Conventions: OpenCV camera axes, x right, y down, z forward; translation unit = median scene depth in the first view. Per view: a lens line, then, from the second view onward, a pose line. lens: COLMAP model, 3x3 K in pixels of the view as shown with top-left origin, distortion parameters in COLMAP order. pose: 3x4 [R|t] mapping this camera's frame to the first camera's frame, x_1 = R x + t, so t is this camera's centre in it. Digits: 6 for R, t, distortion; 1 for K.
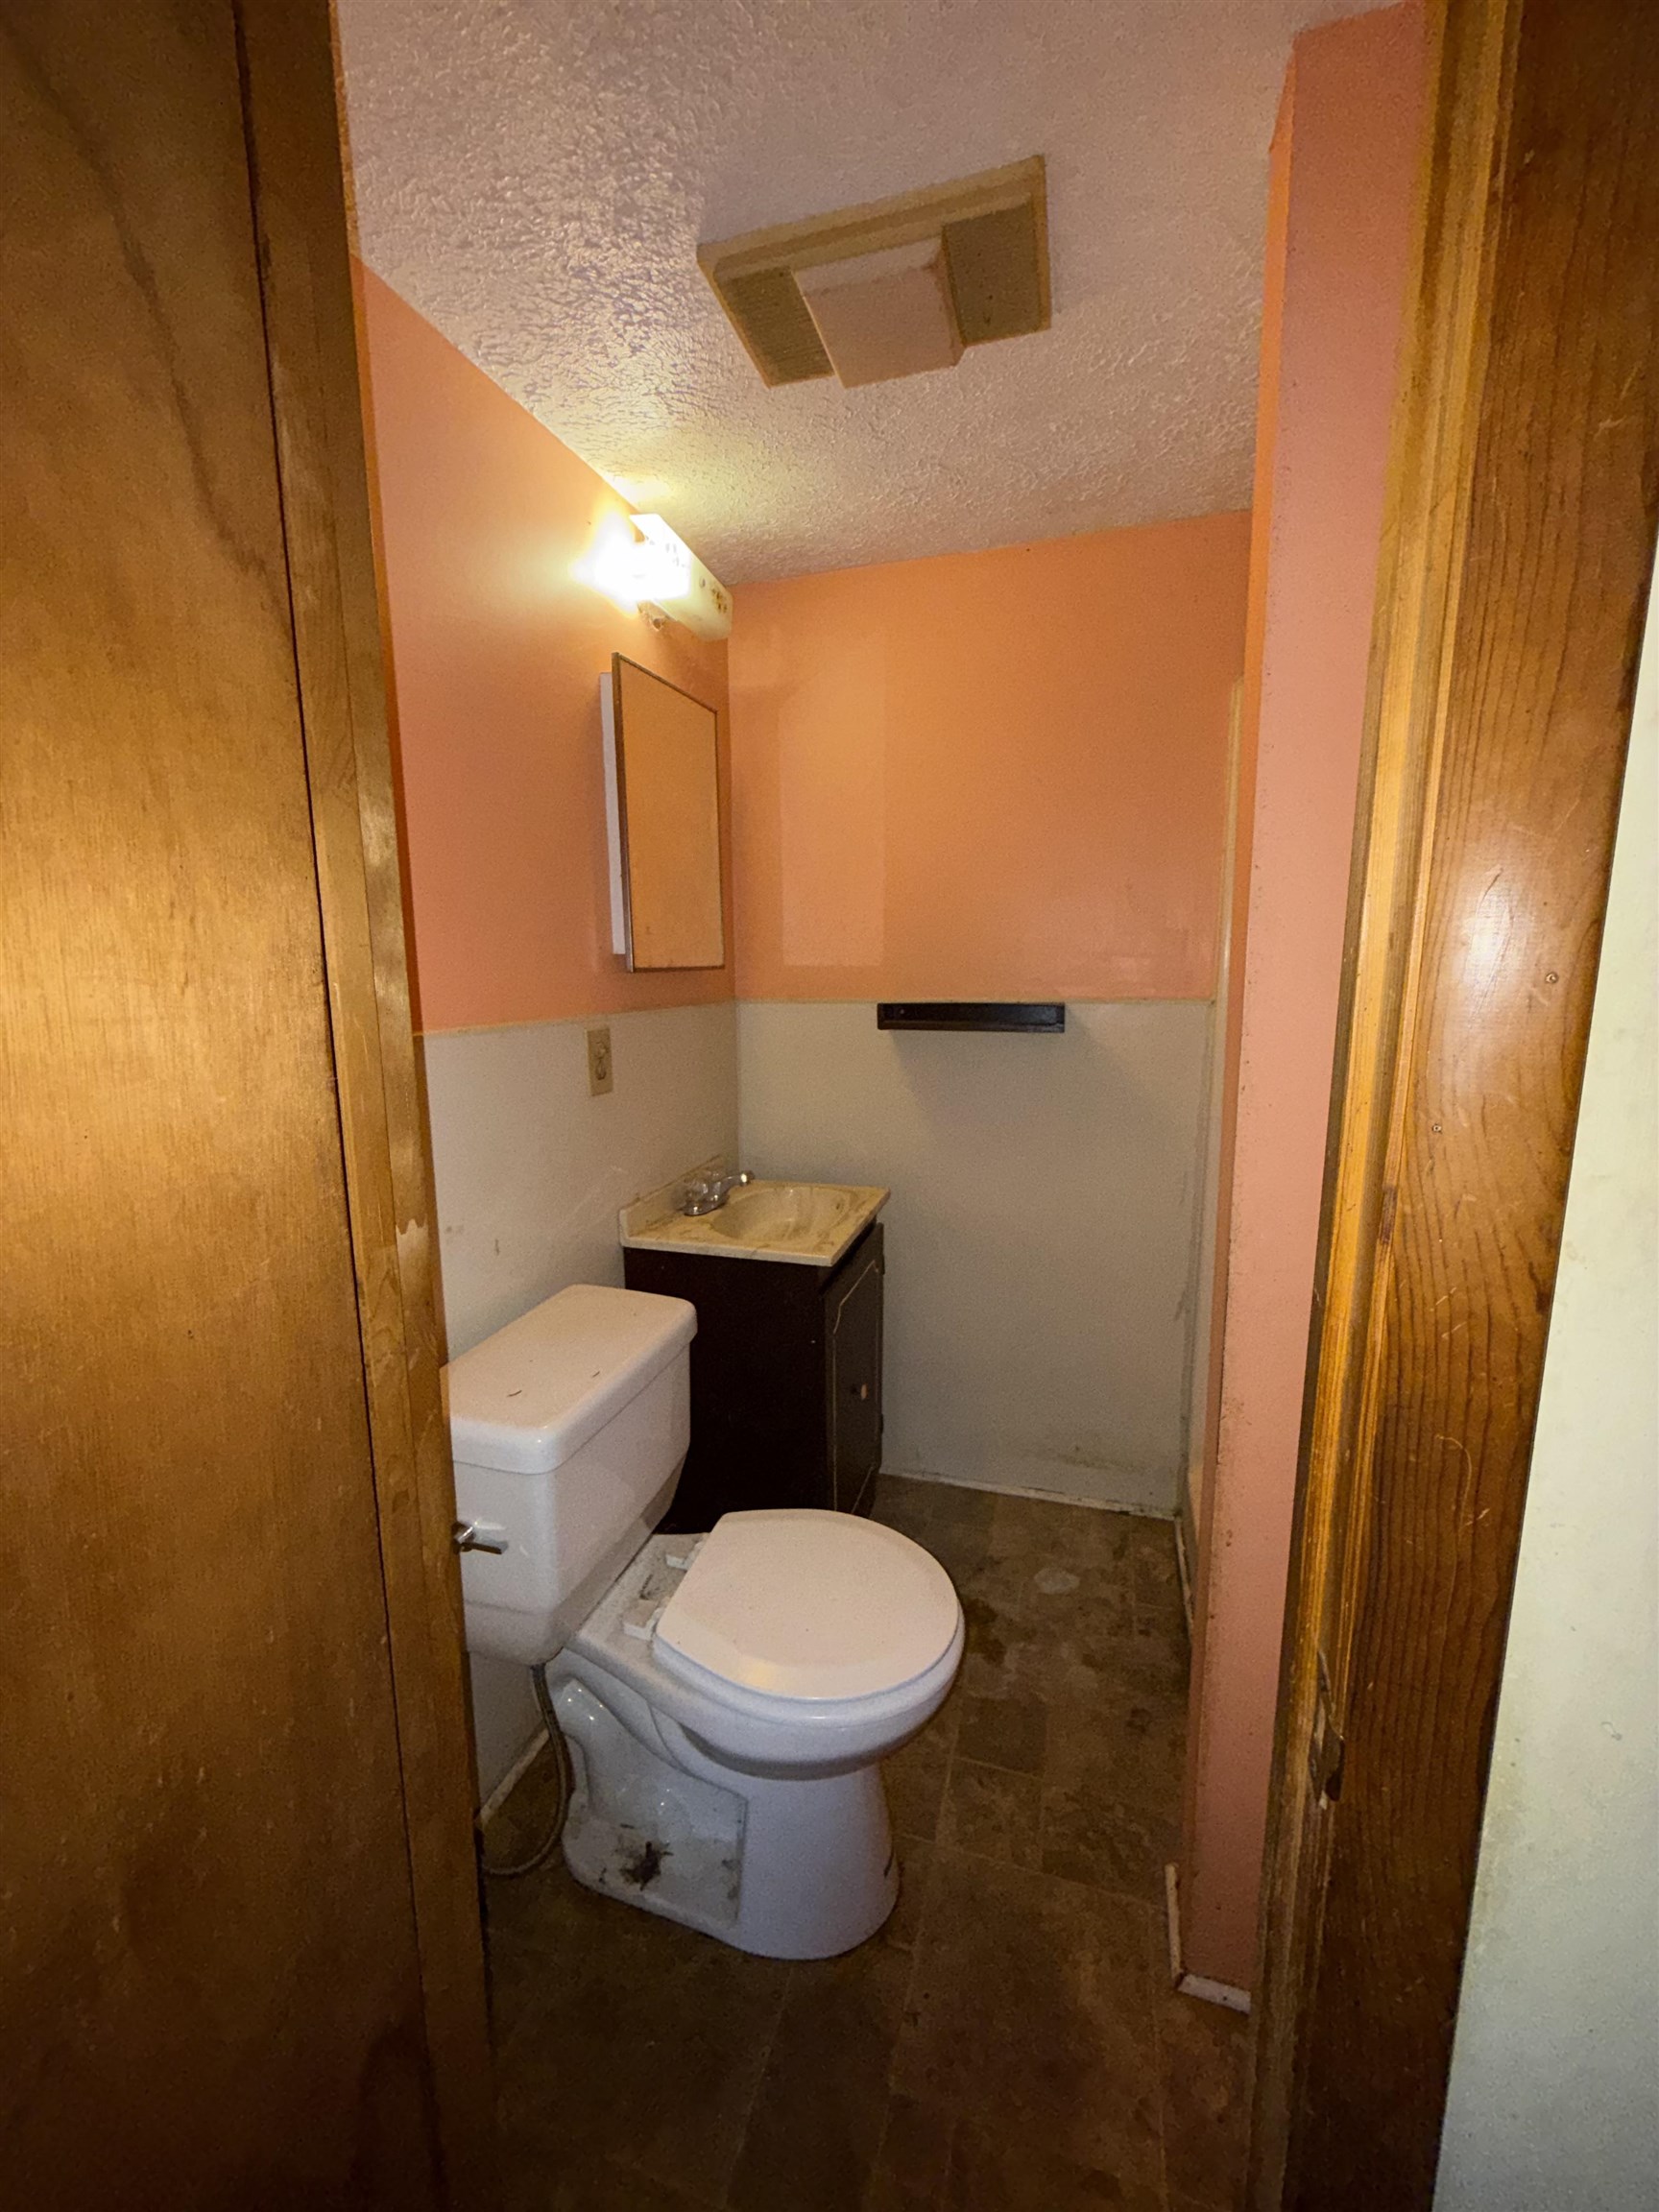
lens RADIAL K [[885.0, 0, 826.1], [0, 885.0, 1108.1], [0, 0, 1]] dist [-0.000069, 0.000496]
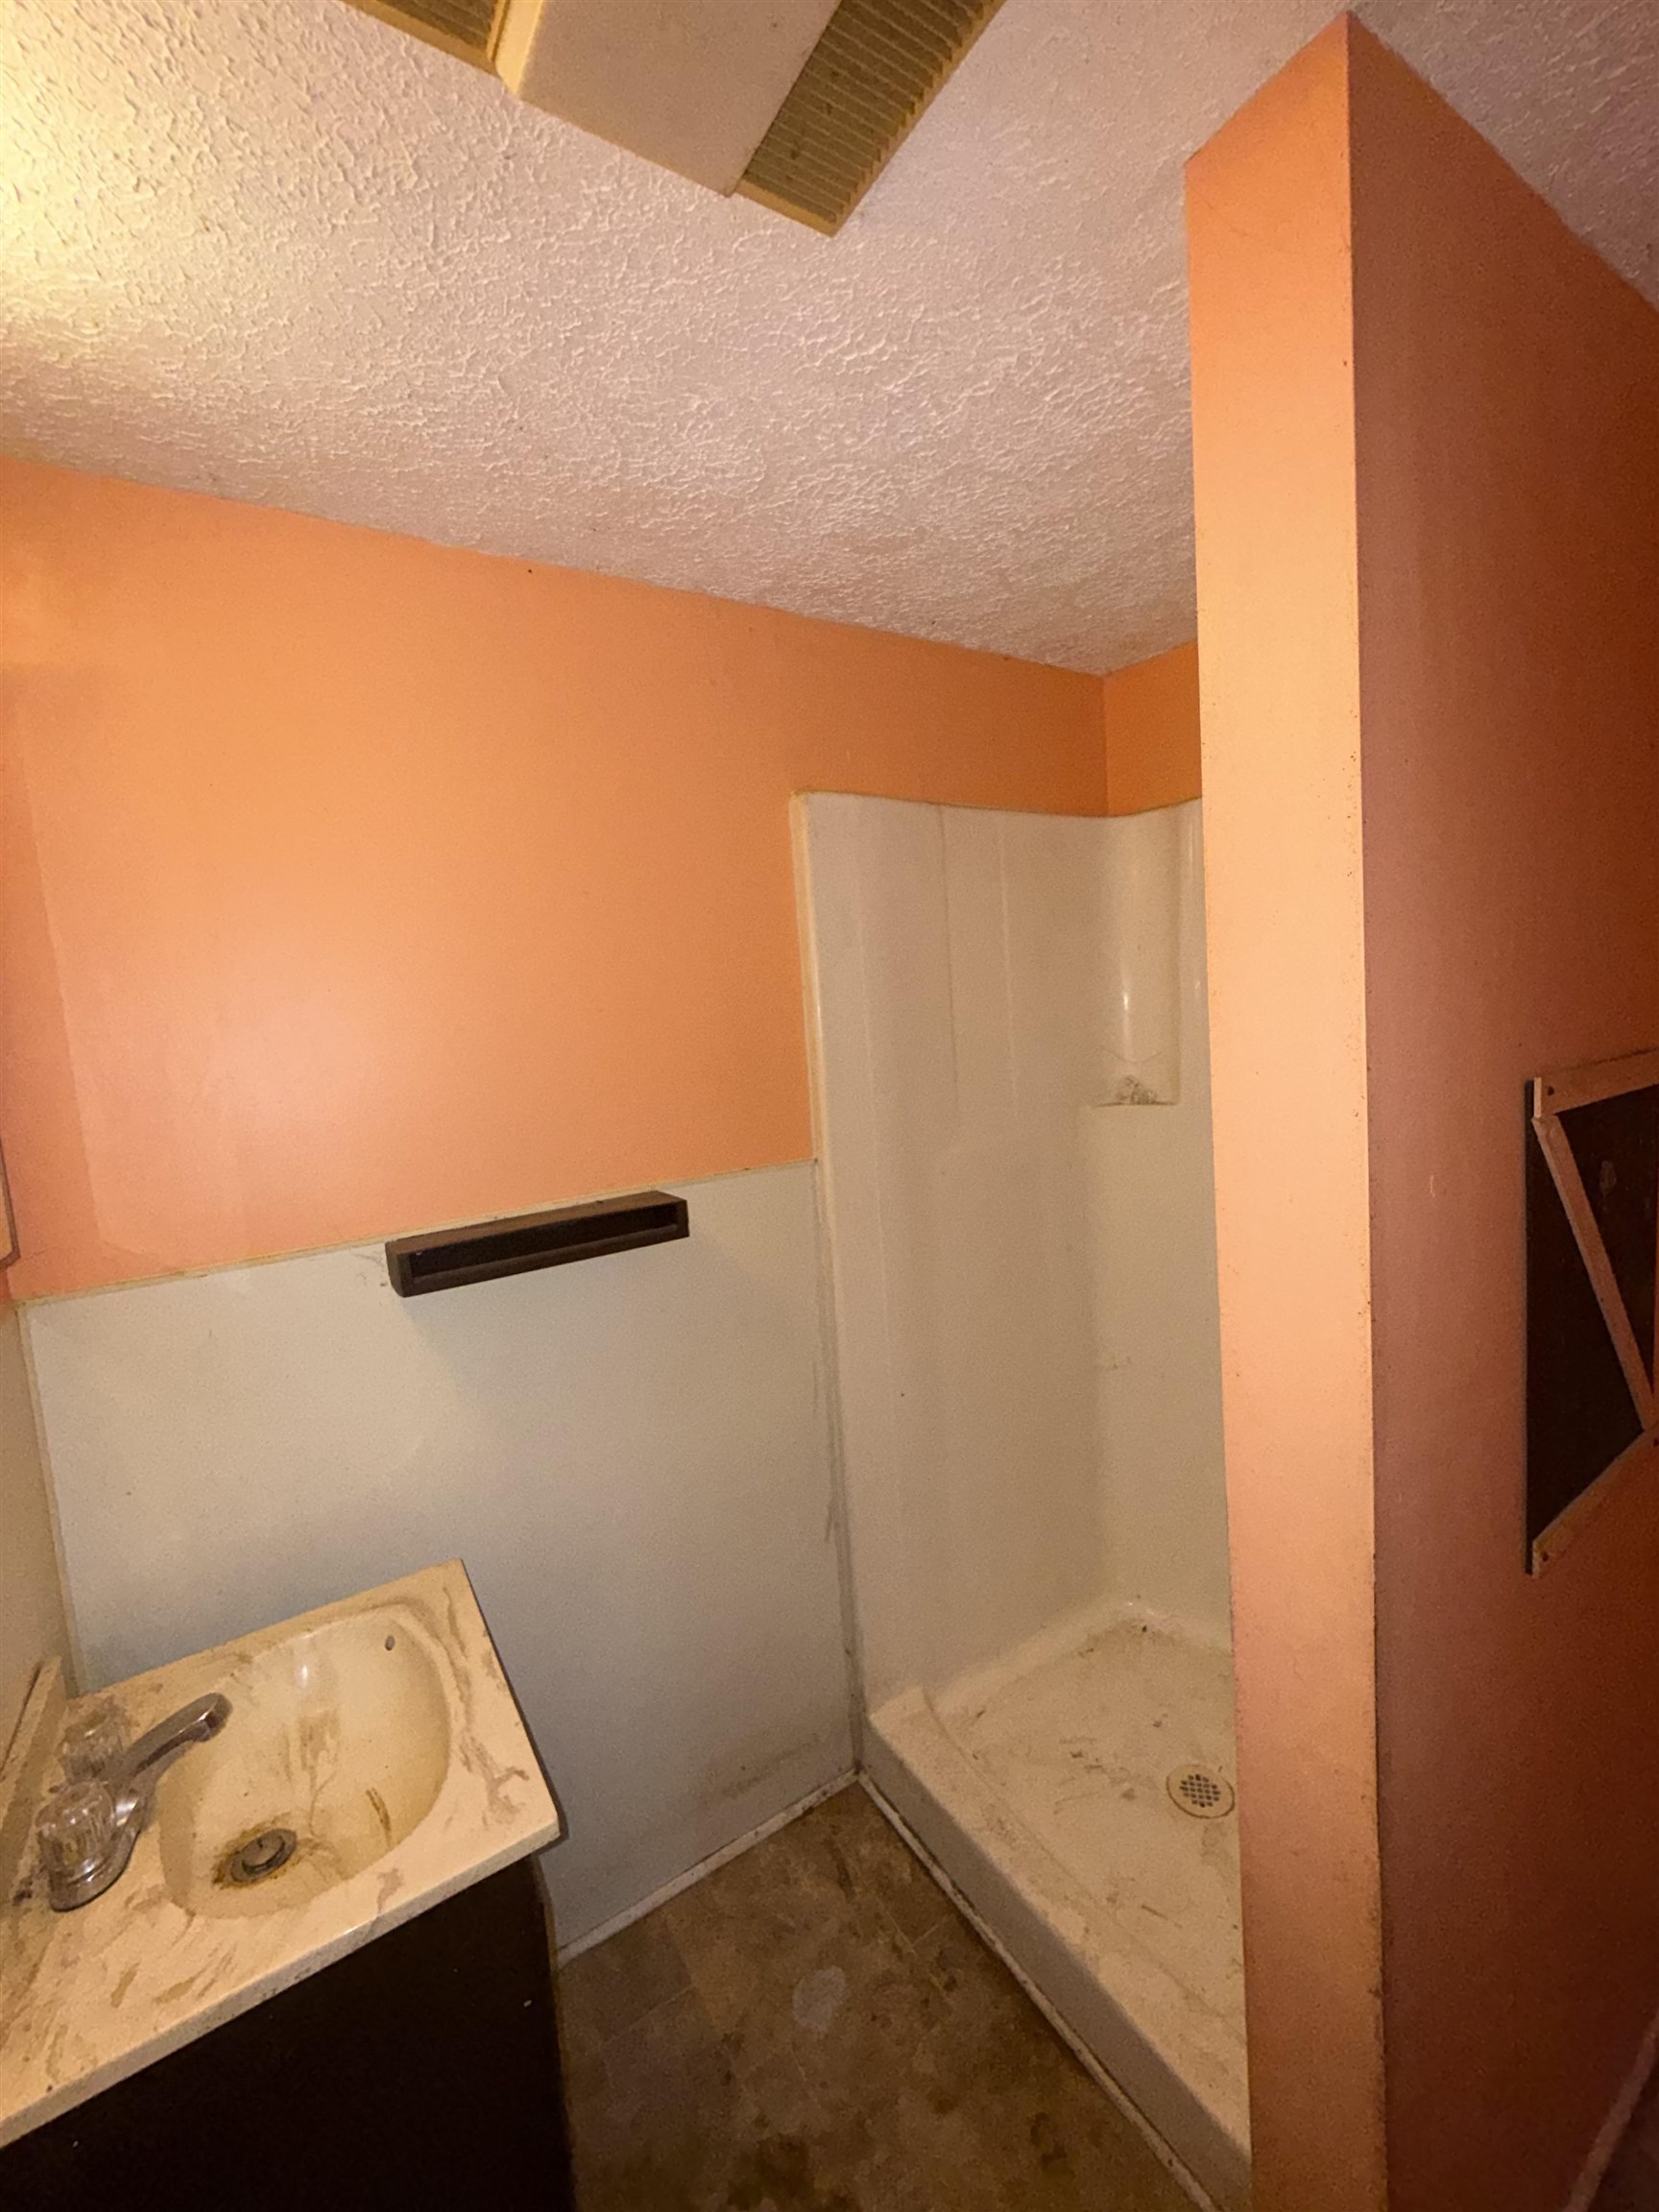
lens RADIAL K [[885.0, 0, 832.4], [0, 885.0, 1098.0], [0, 0, 1]] dist [-0.000069, 0.000496]
pose [[0.643320, -0.109160, 0.757775, -0.194169], [0.177108, 0.984154, -0.008587, -0.171207], [-0.744830, 0.139732, 0.652459, 0.421499]]
